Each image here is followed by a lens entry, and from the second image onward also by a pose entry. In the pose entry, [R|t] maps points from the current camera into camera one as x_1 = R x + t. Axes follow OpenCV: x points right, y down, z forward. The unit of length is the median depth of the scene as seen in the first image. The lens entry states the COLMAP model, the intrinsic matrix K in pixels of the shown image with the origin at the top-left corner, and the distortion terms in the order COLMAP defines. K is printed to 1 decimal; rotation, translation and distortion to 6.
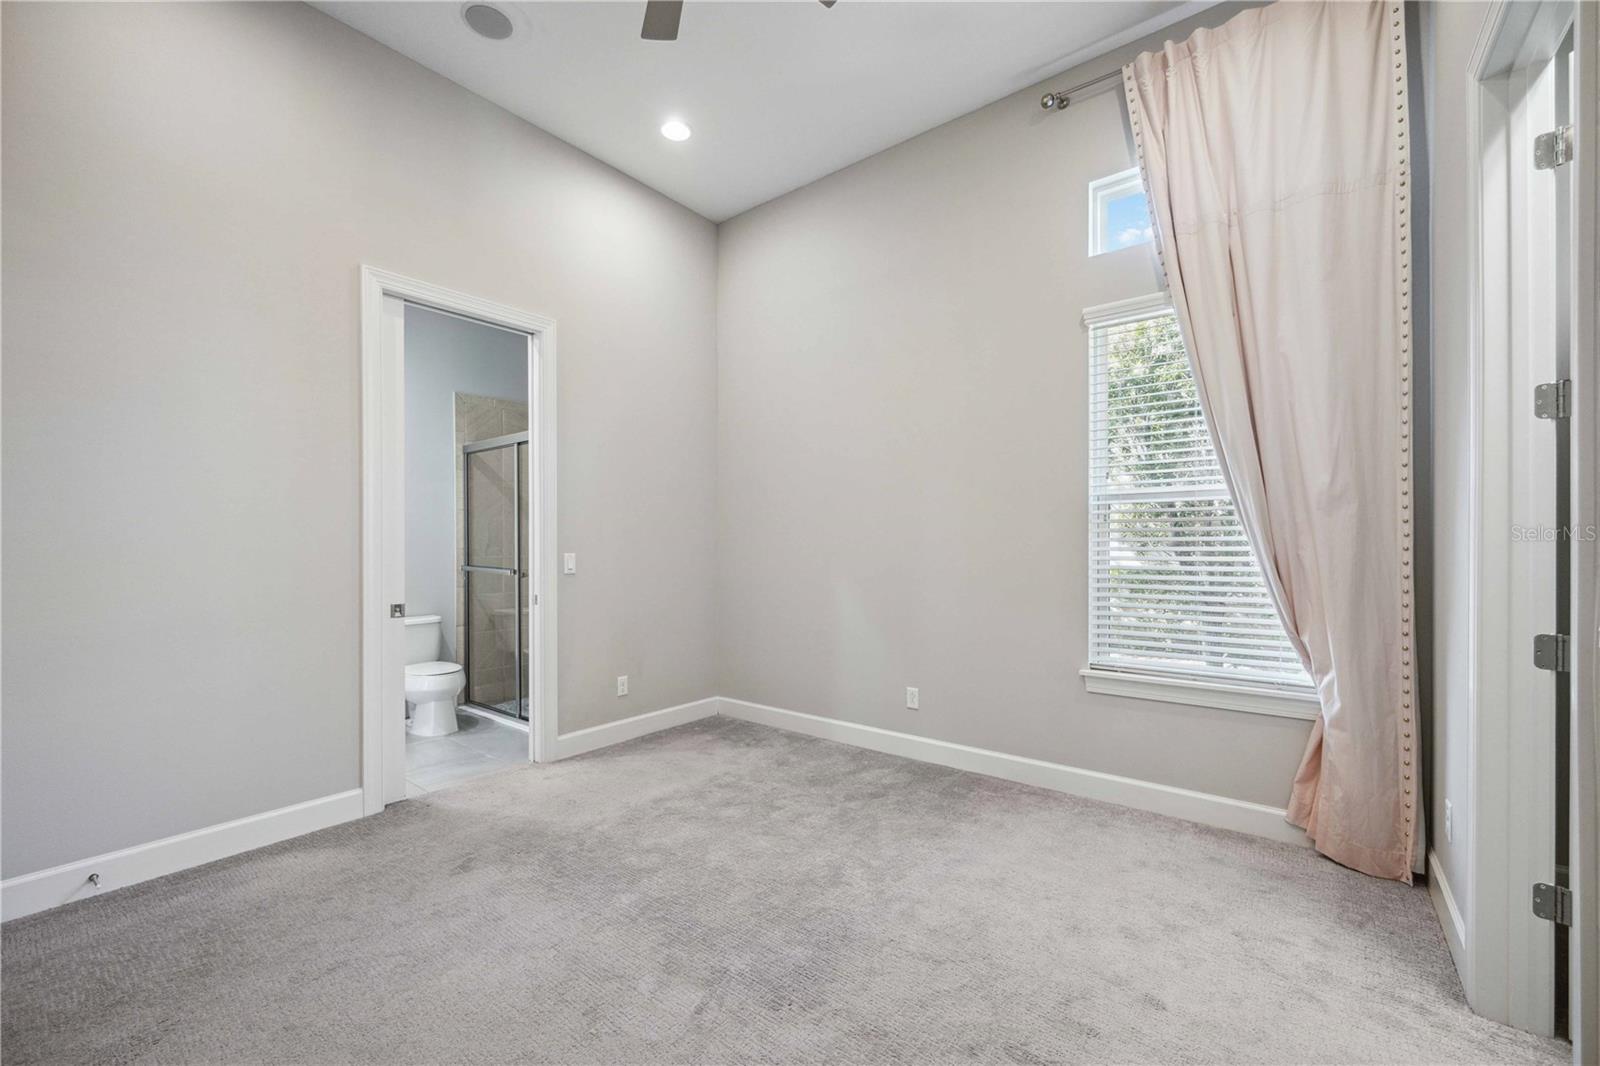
lens RADIAL K [[635.7, 0, 765.0], [0, 635.7, 539.8], [0, 0, 1]] dist [-0.000353, -0.001108]
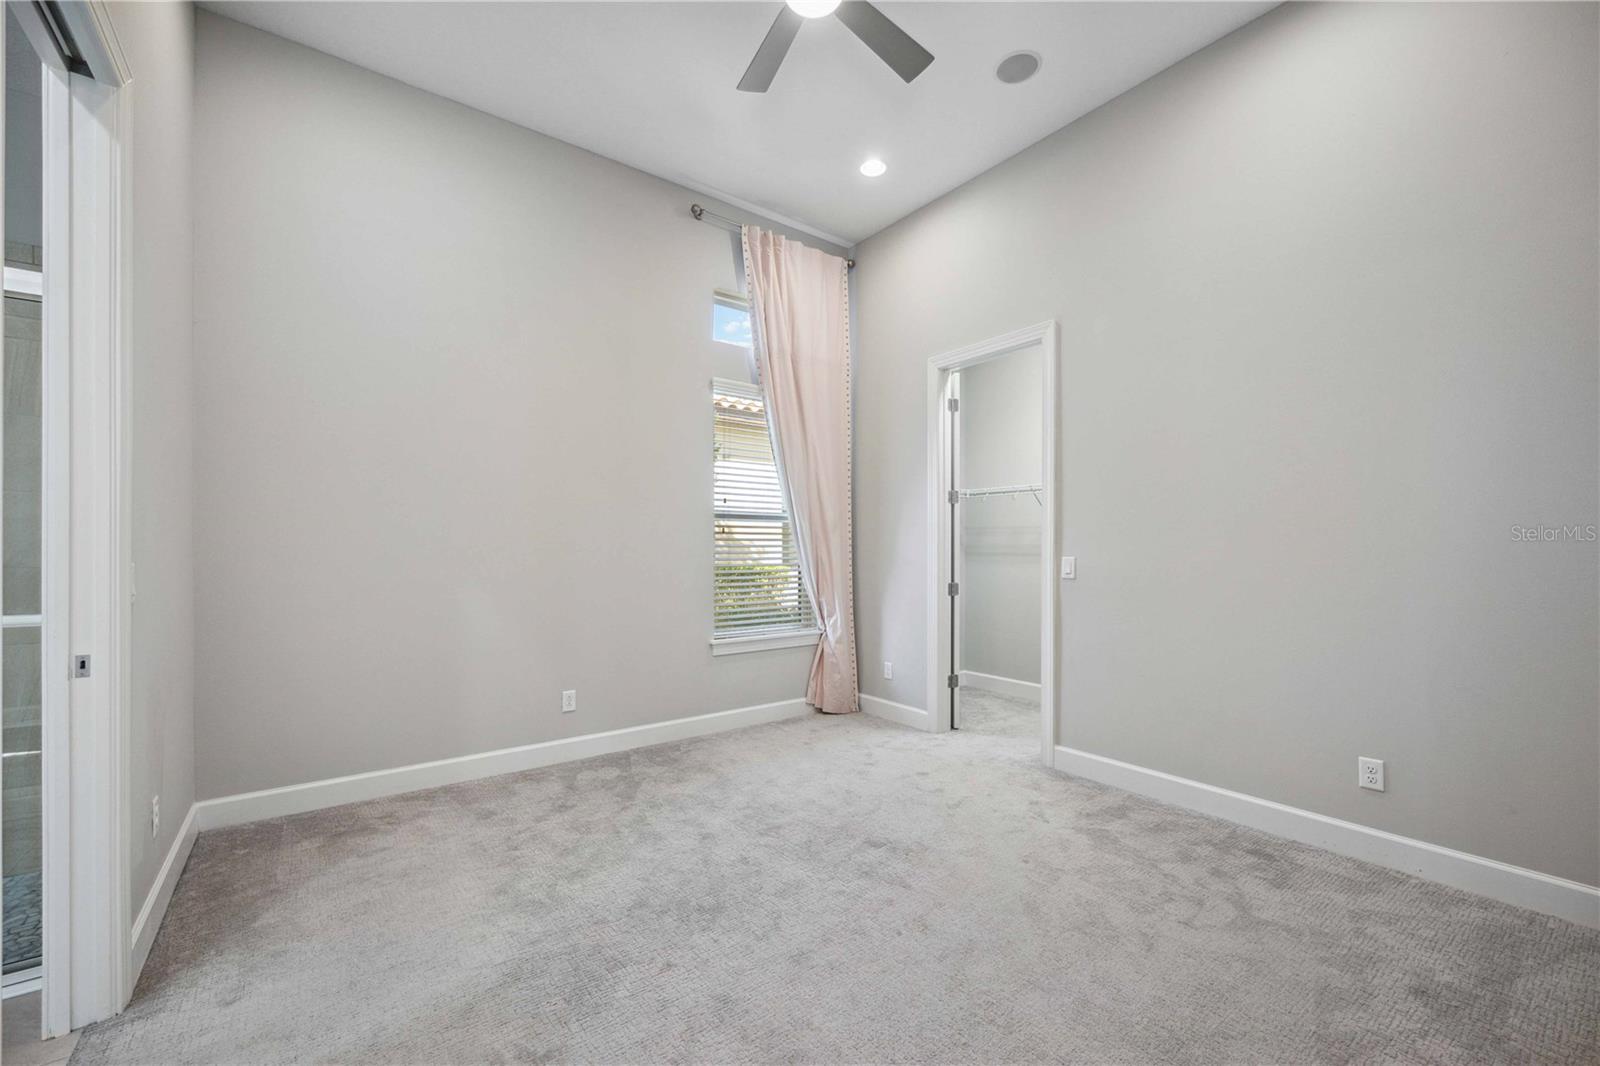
lens RADIAL K [[635.7, 0, 830.6], [0, 635.7, 541.3], [0, 0, 1]] dist [-0.000353, -0.001108]
pose [[0.227587, 0.016216, 0.973623, -0.876994], [-0.011498, 0.999836, -0.013965, 0.008615], [-0.973690, -0.008016, 0.227737, 0.499297]]
